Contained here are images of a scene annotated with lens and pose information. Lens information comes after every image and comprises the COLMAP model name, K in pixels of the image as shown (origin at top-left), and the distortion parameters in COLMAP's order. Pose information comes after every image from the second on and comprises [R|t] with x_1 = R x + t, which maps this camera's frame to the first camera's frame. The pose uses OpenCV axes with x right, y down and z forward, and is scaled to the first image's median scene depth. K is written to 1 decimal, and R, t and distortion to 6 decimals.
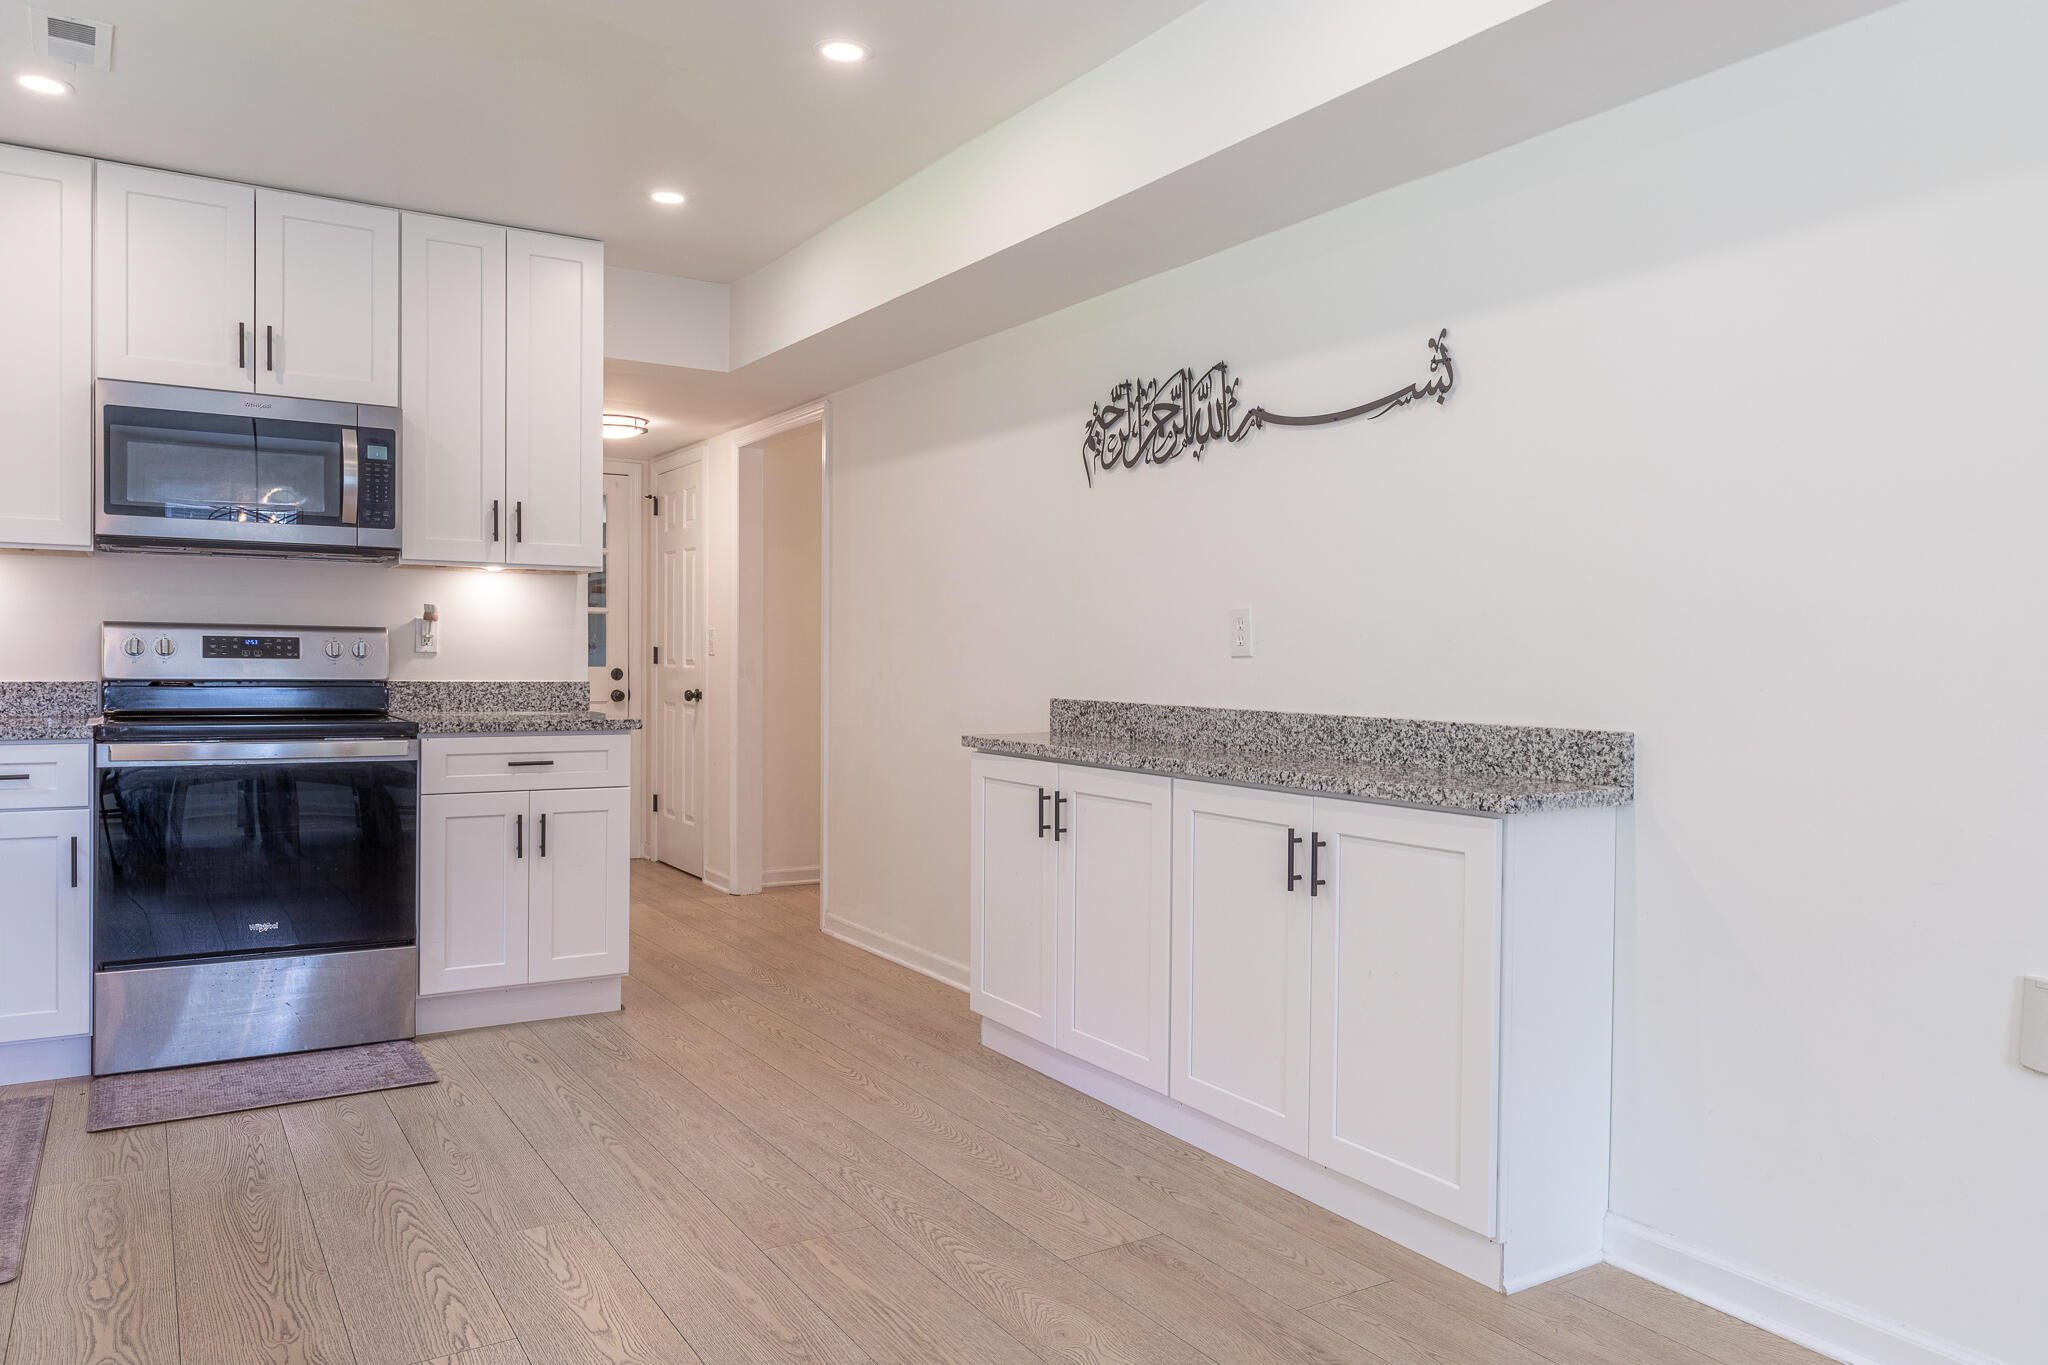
lens RADIAL K [[1416.0, 0, 1045.1], [0, 1416.0, 677.3], [0, 0, 1]] dist [0.007888, -0.001342]
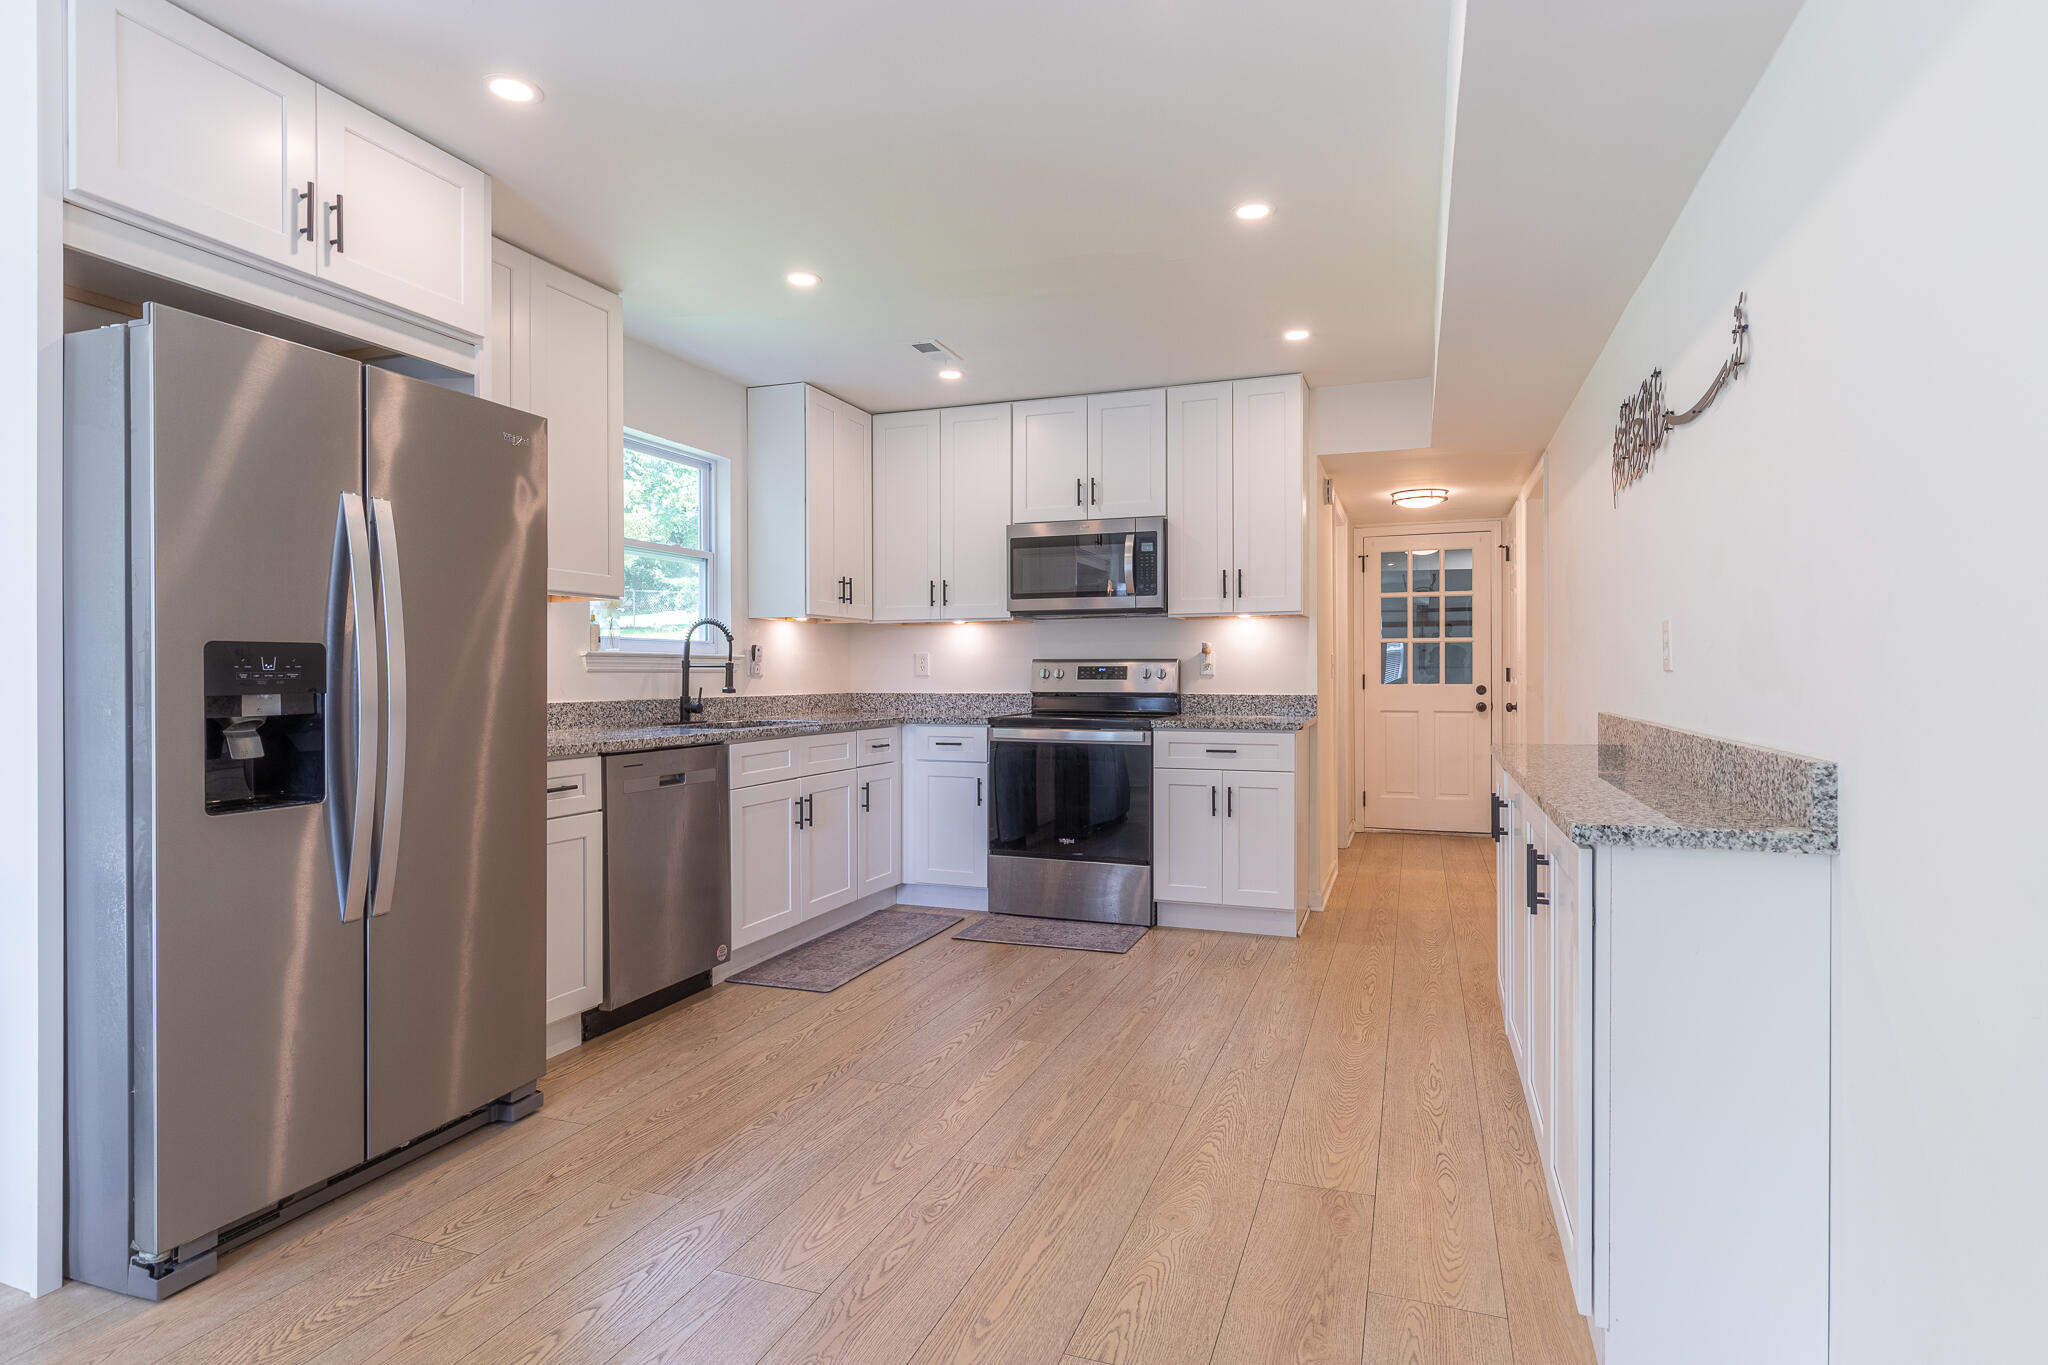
lens RADIAL K [[1077.0, 0, 1033.0], [0, 1077.0, 679.5], [0, 0, 1]] dist [0.012458, -0.006555]
pose [[0.607723, -0.006754, -0.794120, 0.402242], [-0.003452, 0.999932, -0.011145, 0.000721], [0.794141, 0.009514, 0.607659, 0.186710]]
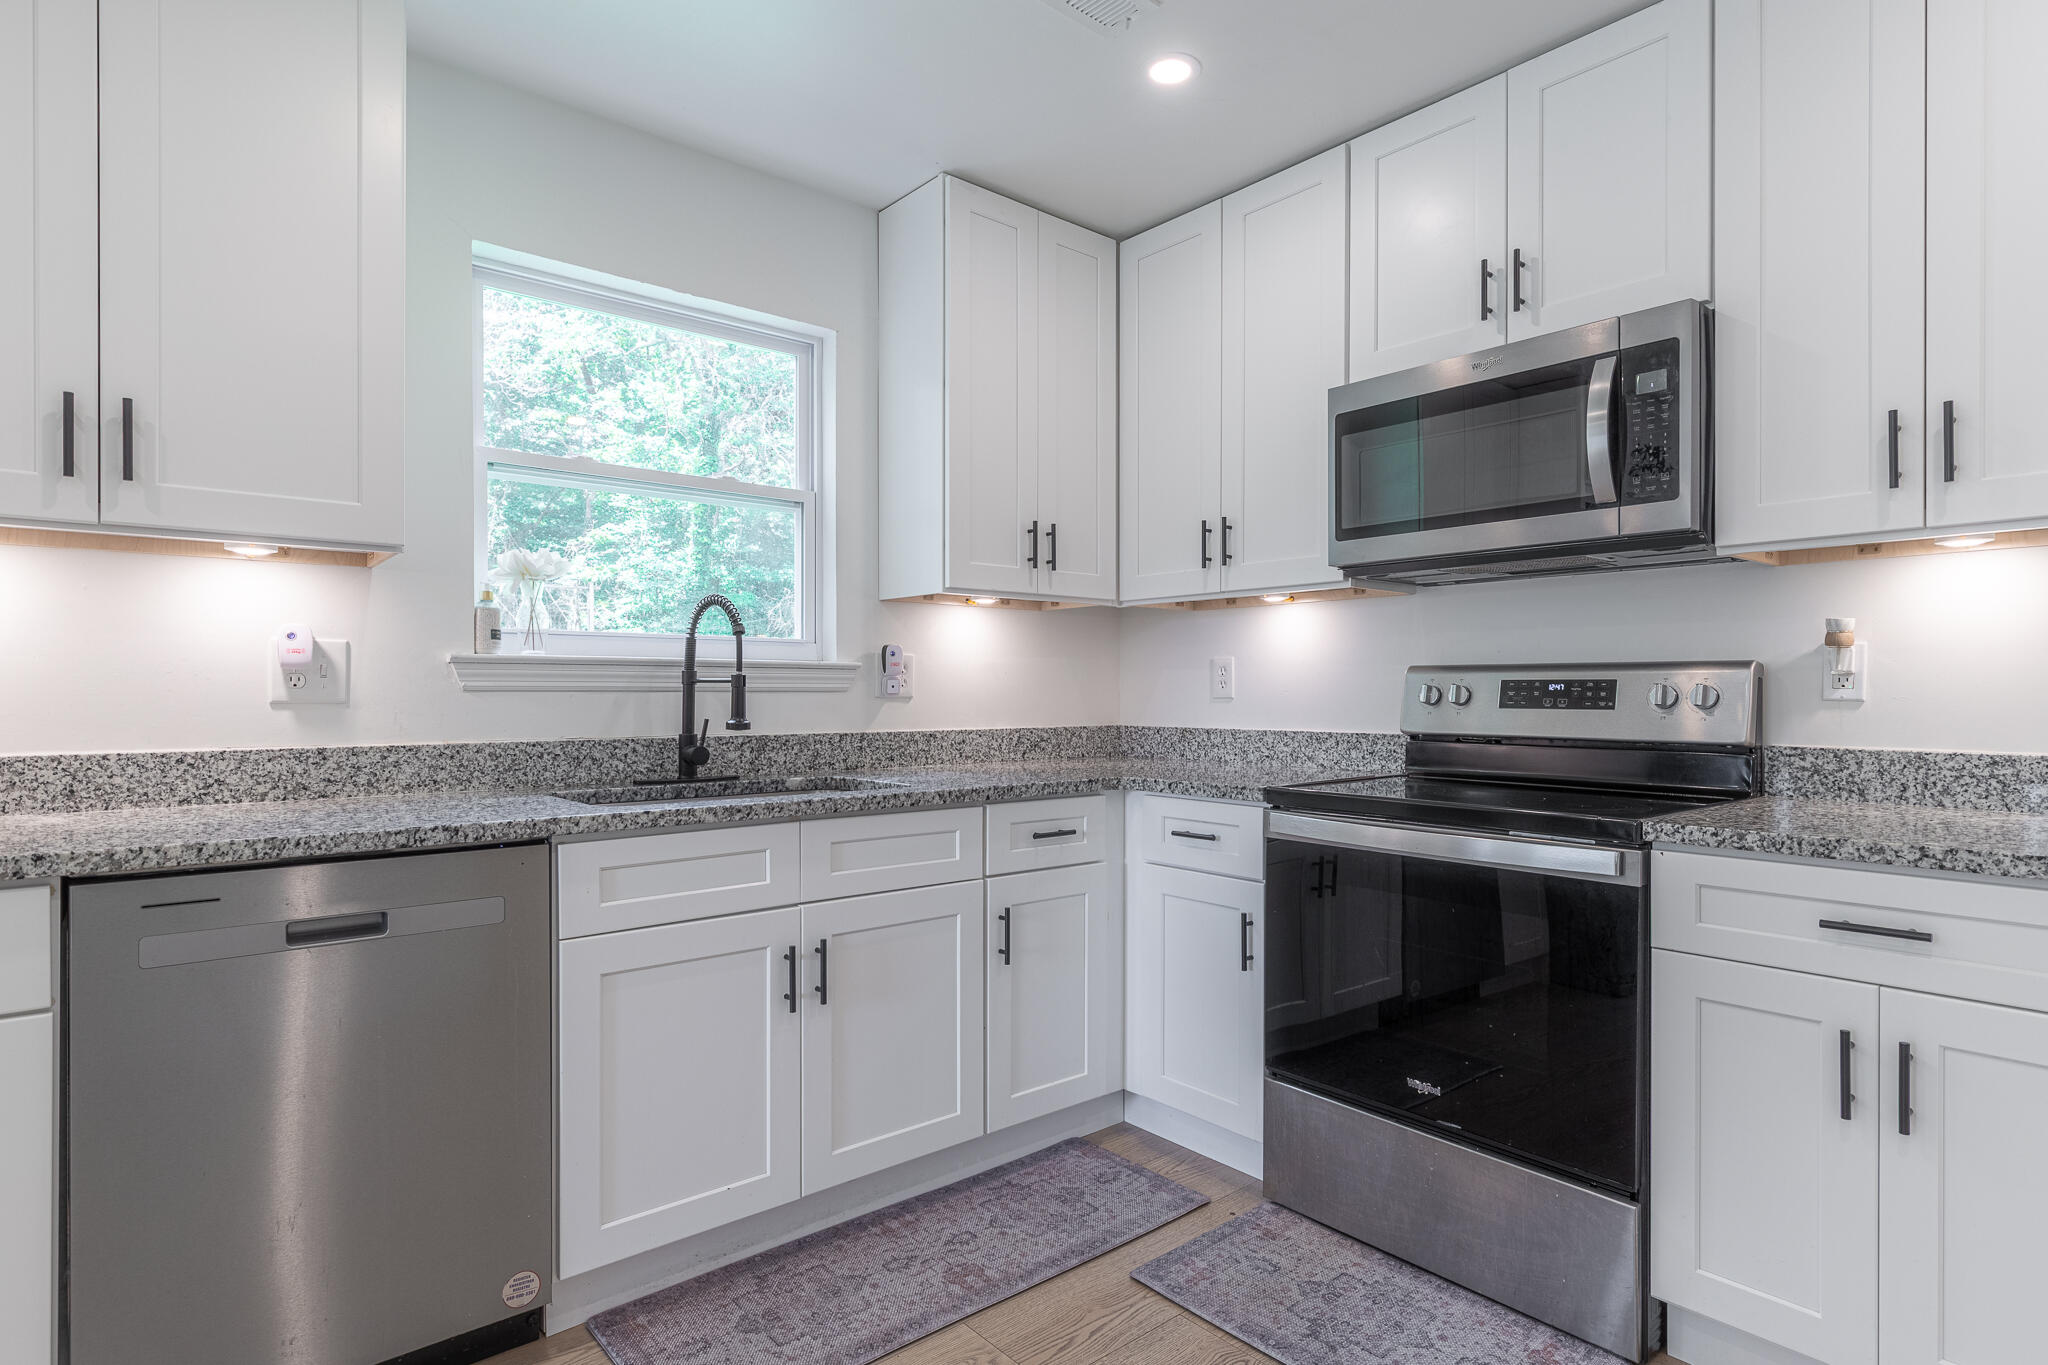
lens RADIAL K [[1077.0, 0, 1033.2], [0, 1077.0, 693.4], [0, 0, 1]] dist [0.012458, -0.006555]
pose [[0.134634, -0.007915, -0.990864, -0.035535], [-0.012789, 0.999871, -0.009724, -0.013011], [0.990813, 0.013981, 0.134516, 0.683134]]
